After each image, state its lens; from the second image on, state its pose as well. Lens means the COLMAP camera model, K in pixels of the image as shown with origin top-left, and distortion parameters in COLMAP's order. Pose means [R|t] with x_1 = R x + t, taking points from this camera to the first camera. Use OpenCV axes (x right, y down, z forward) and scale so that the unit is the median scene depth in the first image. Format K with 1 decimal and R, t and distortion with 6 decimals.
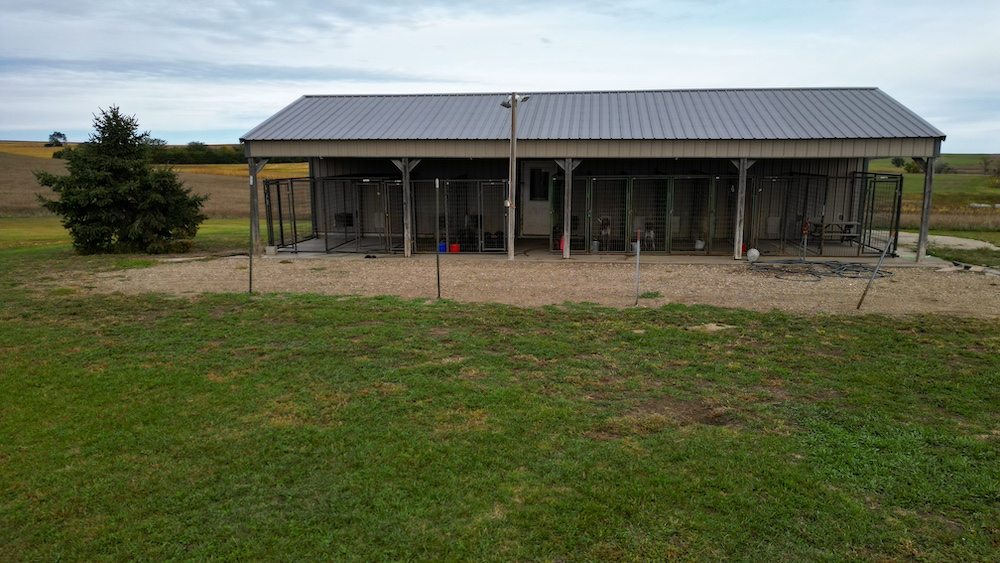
lens RADIAL K [[693.8, 0, 500.0], [0, 693.8, 281.5], [0, 0, 1]] dist [0.105851, -0.124664]
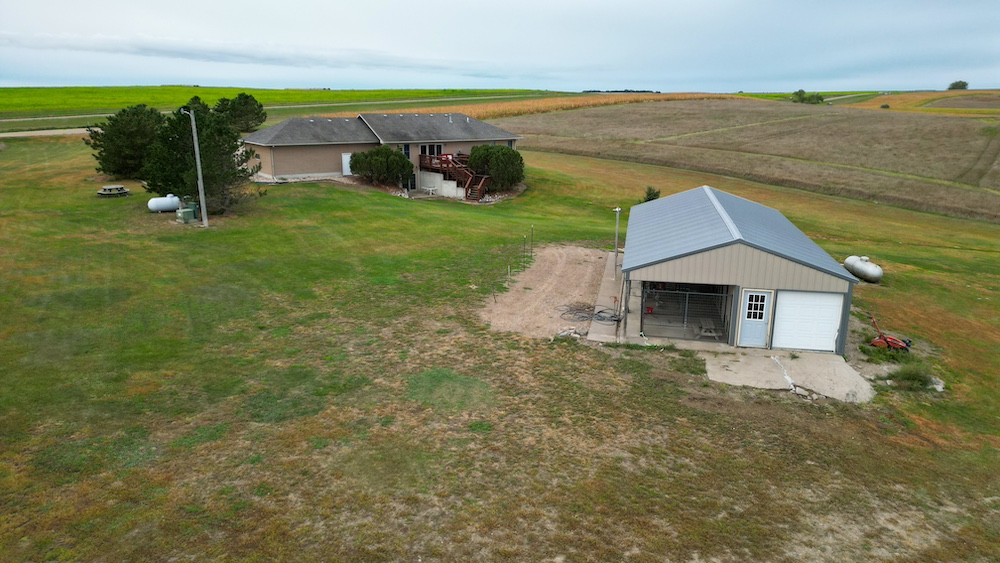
lens RADIAL K [[693.8, 0, 500.0], [0, 693.8, 281.5], [0, 0, 1]] dist [0.105851, -0.124664]
pose [[-0.065504, 0.254920, -0.964741, 2.058809], [-0.184614, 0.947030, 0.262776, -0.511256], [0.980626, 0.195317, -0.014972, 0.640785]]
